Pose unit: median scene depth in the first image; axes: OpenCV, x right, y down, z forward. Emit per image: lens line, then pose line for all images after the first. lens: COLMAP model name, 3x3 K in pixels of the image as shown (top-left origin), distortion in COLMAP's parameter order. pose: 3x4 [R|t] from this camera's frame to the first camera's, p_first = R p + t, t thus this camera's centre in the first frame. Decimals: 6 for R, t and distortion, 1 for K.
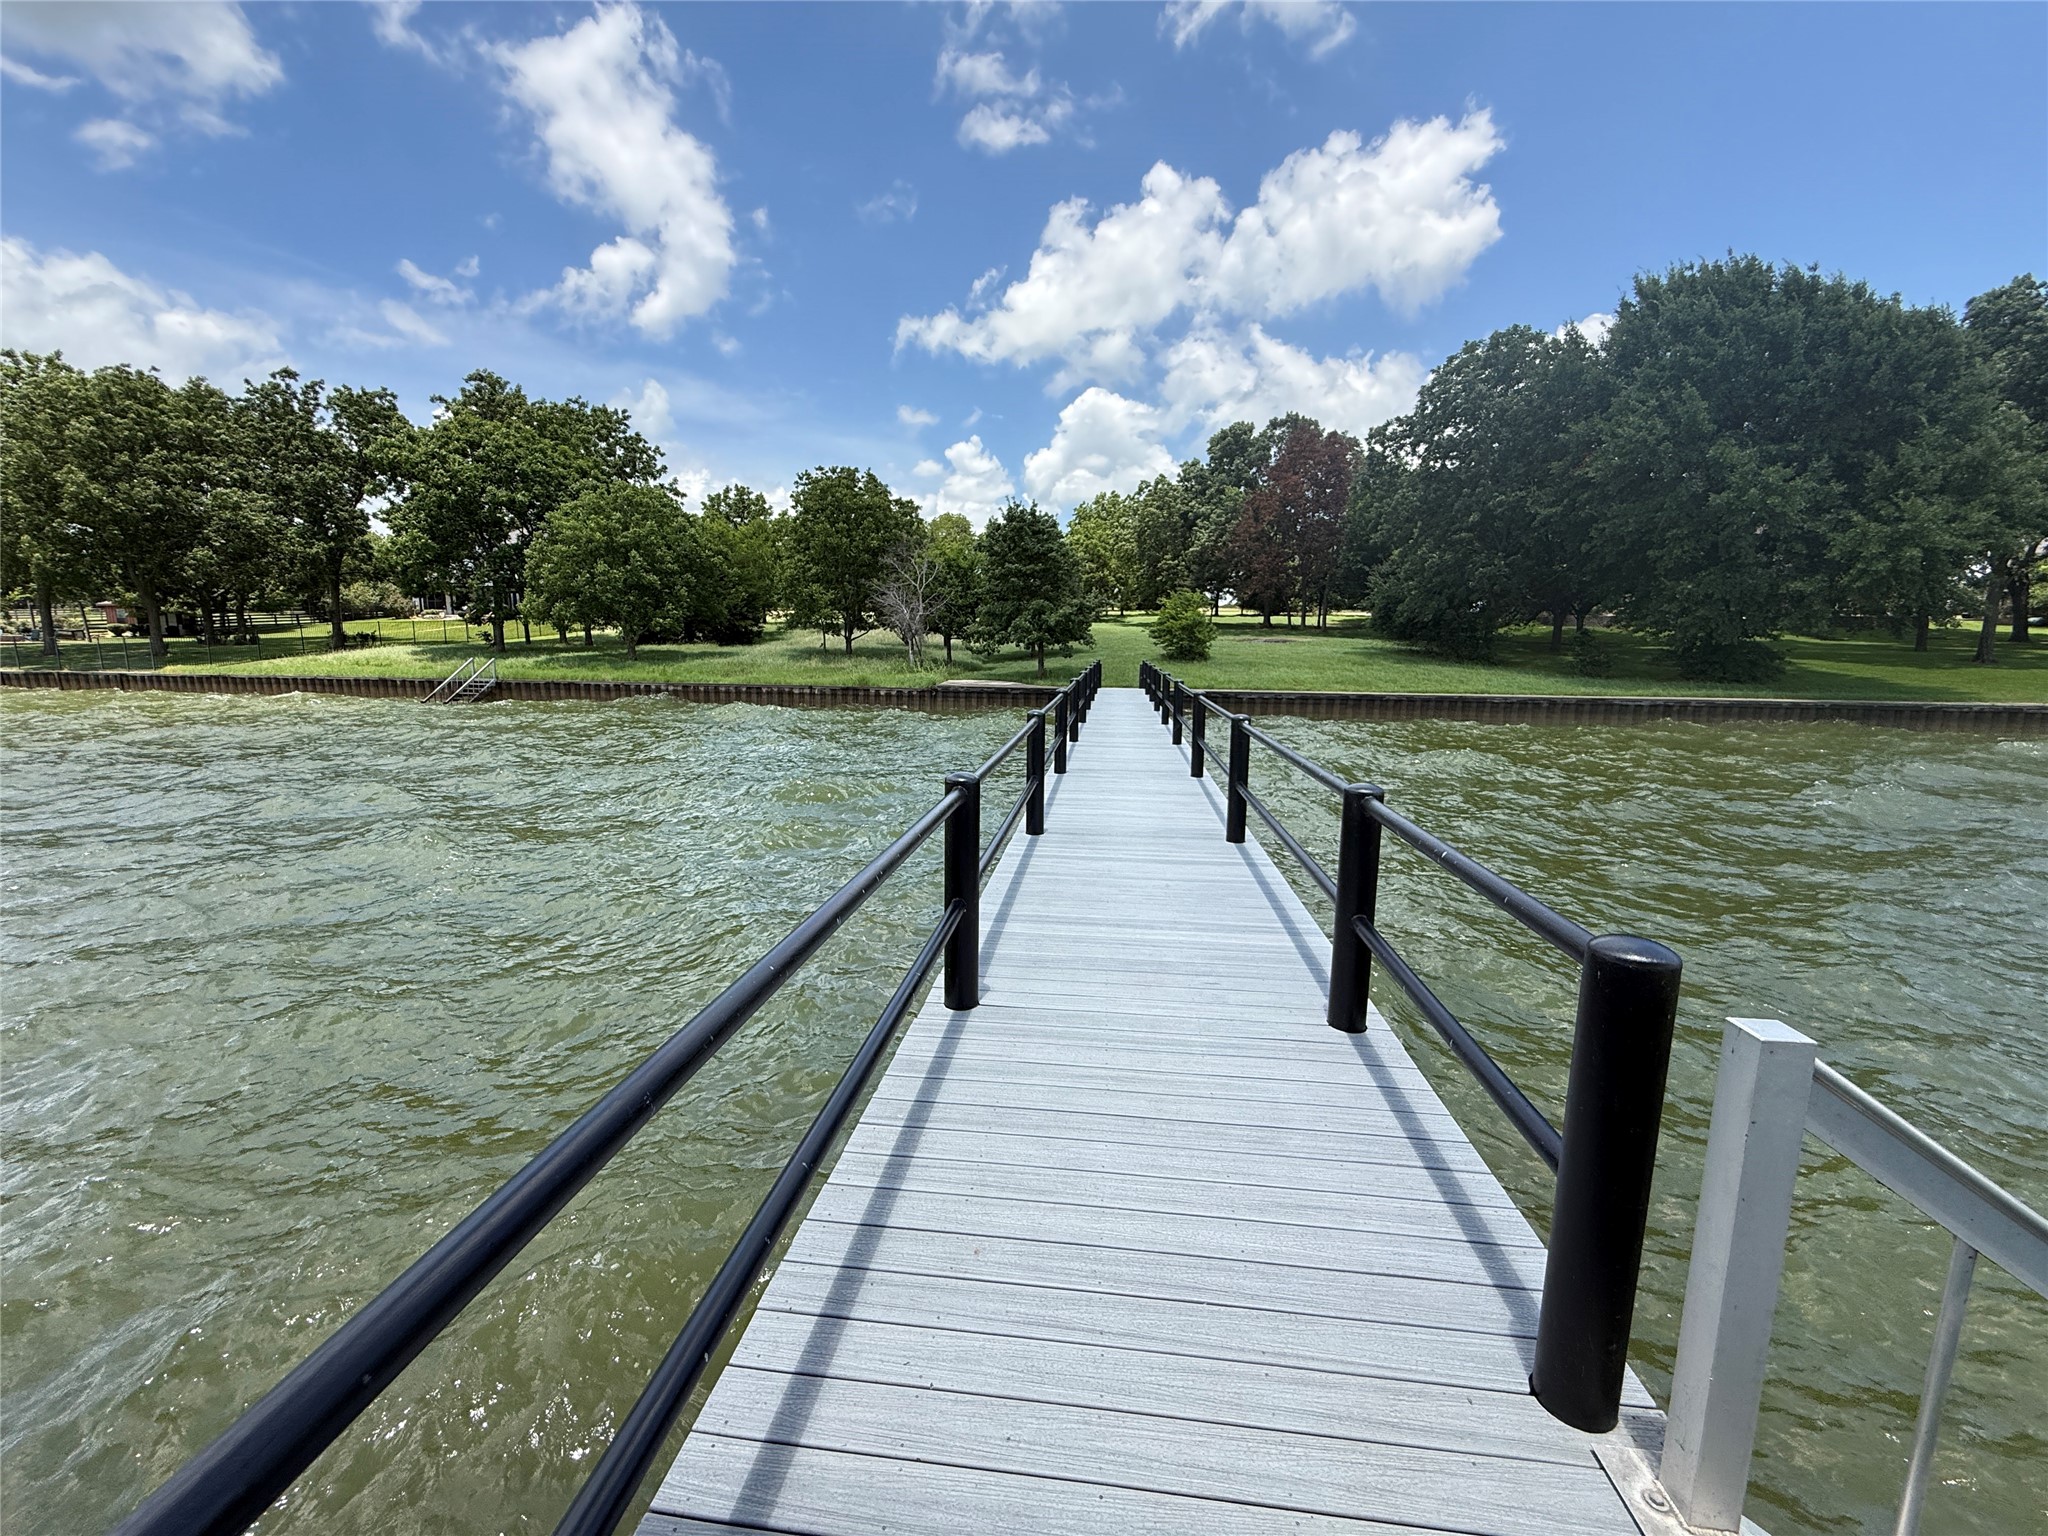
lens RADIAL K [[817.6, 0, 1015.8], [0, 817.6, 762.4], [0, 0, 1]] dist [0.001436, 0.000284]
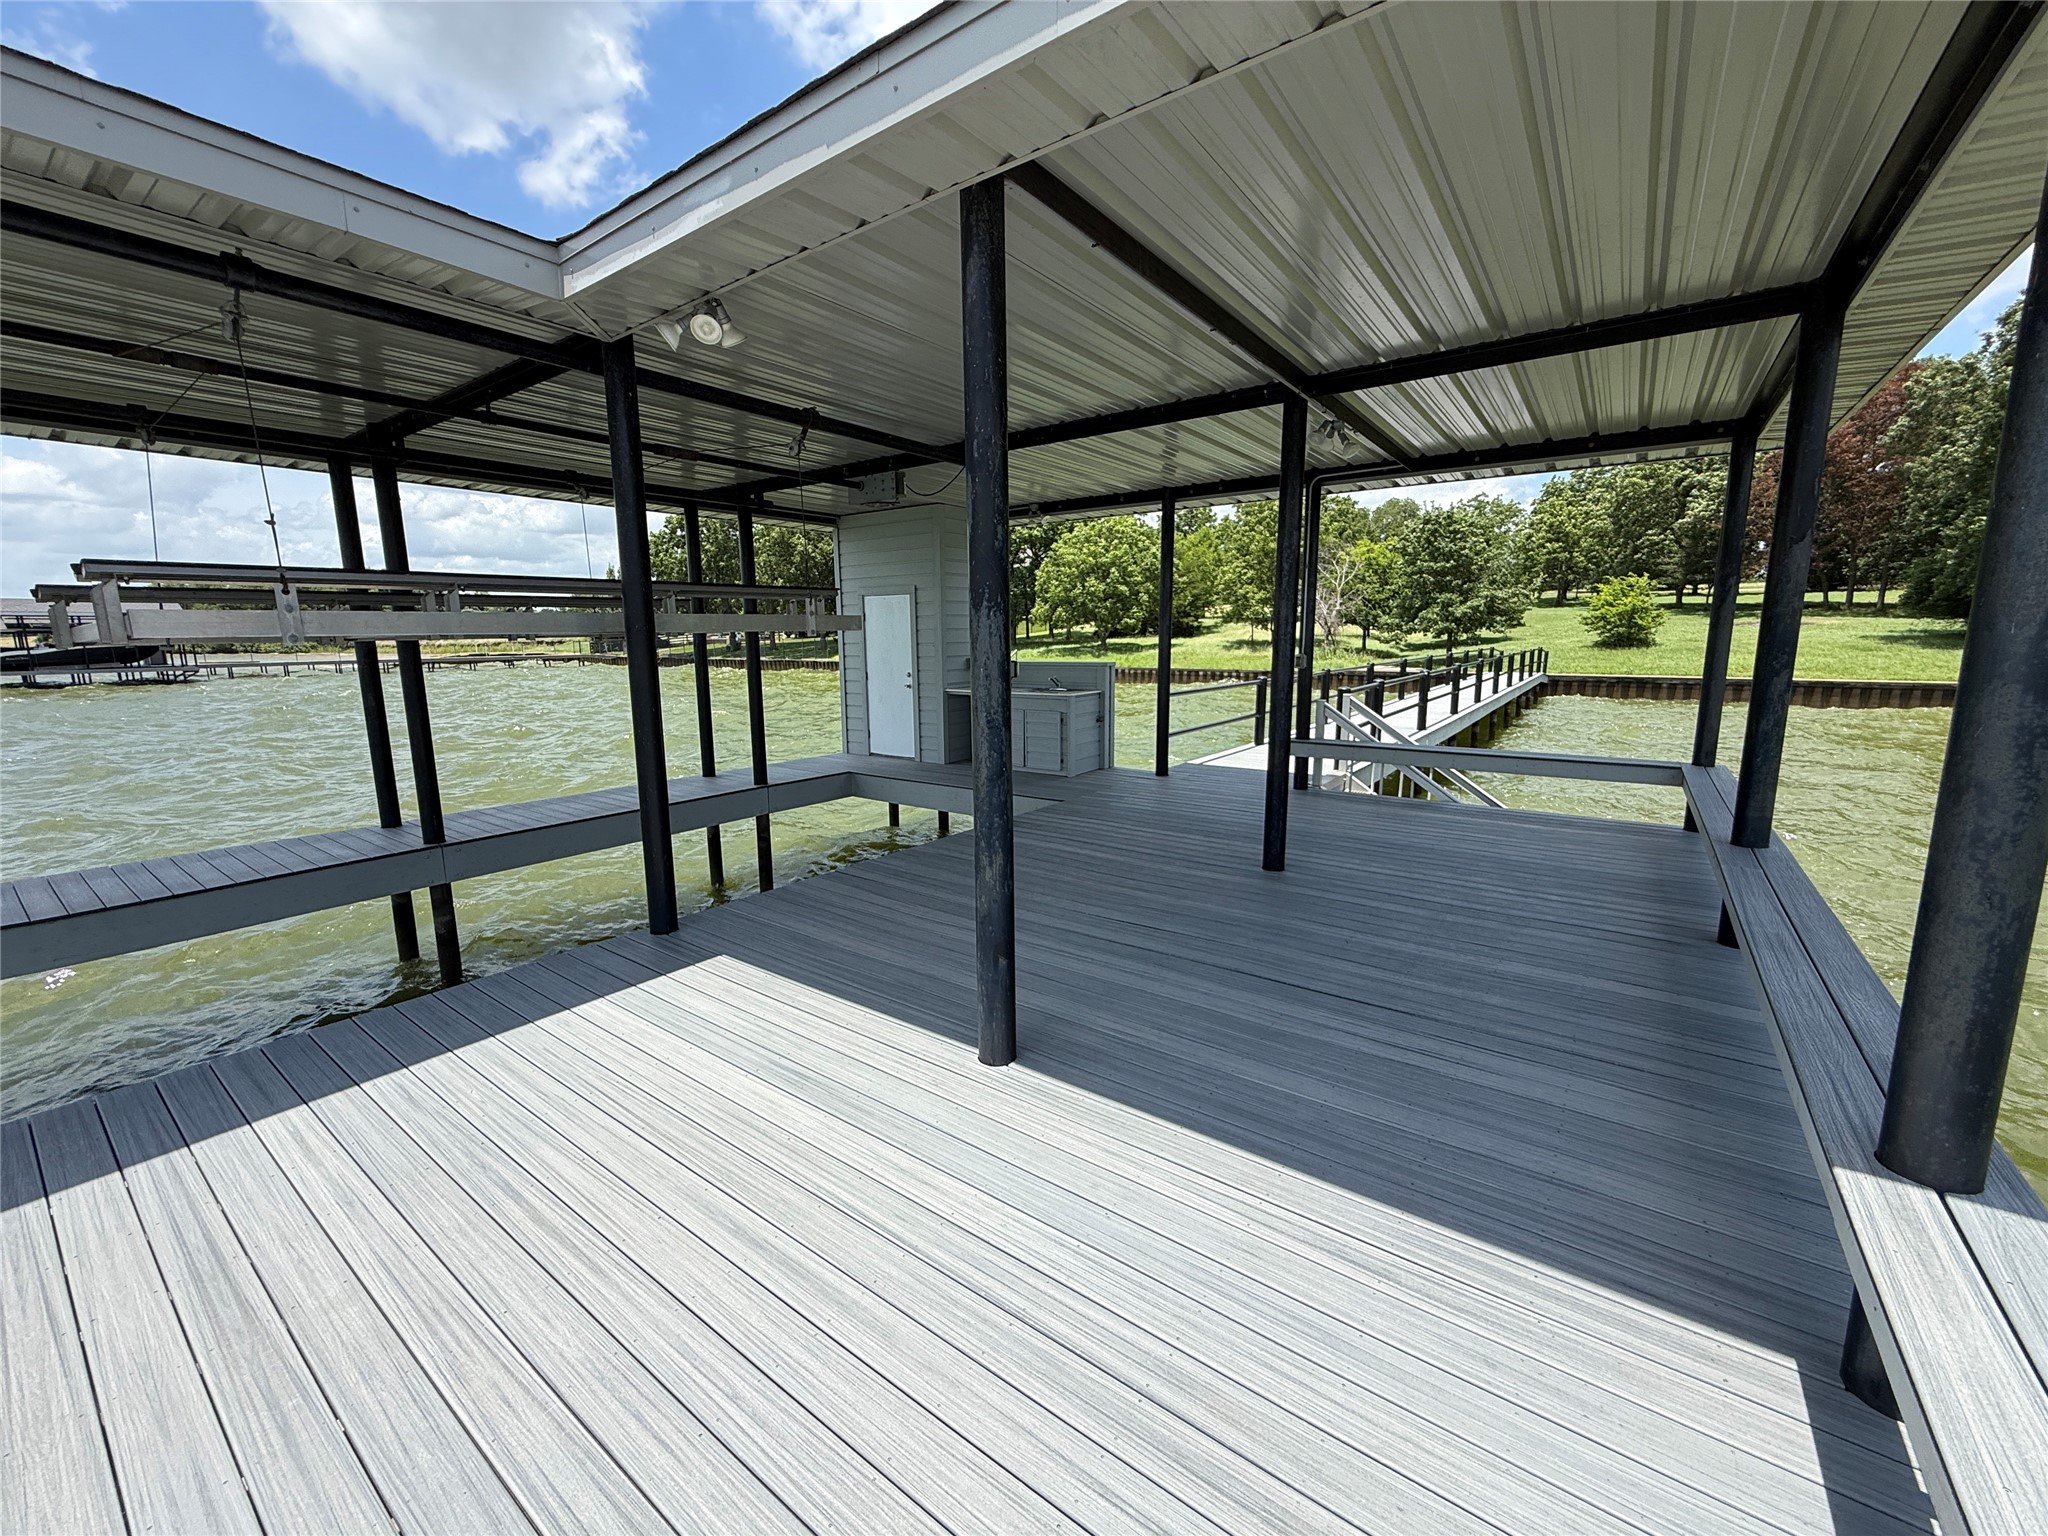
lens RADIAL K [[817.6, 0, 1009.7], [0, 817.6, 770.3], [0, 0, 1]] dist [0.001436, 0.000284]
pose [[0.867414, 0.066137, -0.493172, 0.063159], [-0.056371, 0.997808, 0.034664, 0.031099], [0.494383, -0.002268, 0.869241, -0.225770]]
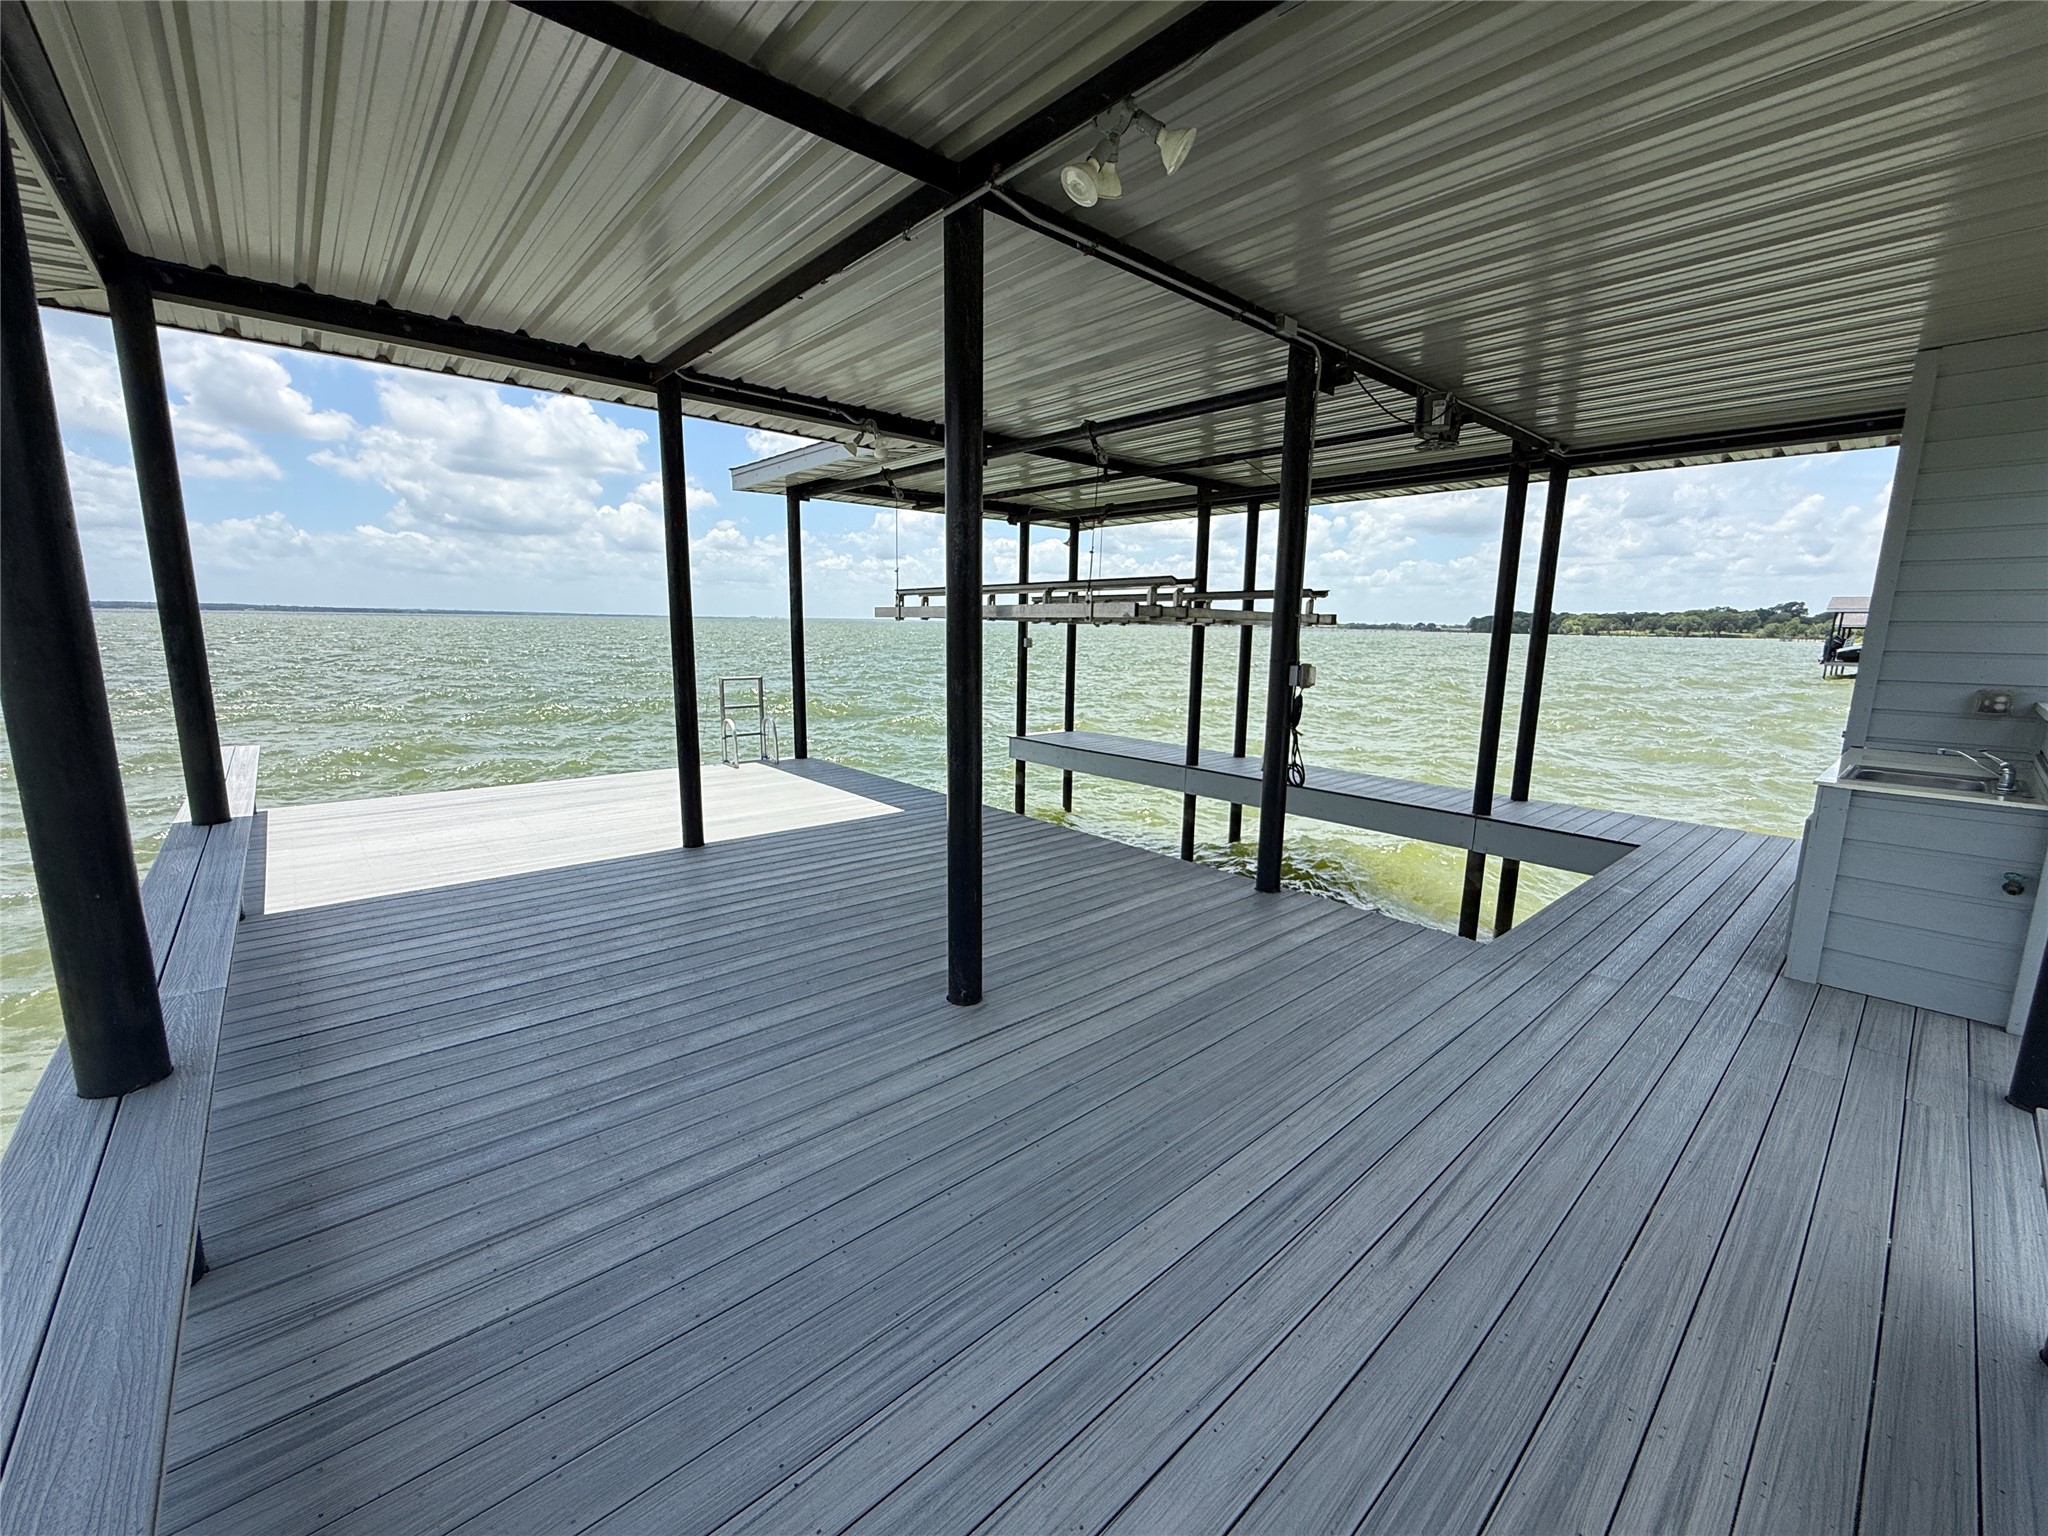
lens RADIAL K [[817.6, 0, 1021.1], [0, 817.6, 774.6], [0, 0, 1]] dist [0.001436, 0.000284]
pose [[-0.659875, 0.116810, -0.742240, 0.445865], [-0.130378, 0.955057, 0.266212, -0.330512], [0.739978, 0.272438, -0.614988, 2.322469]]
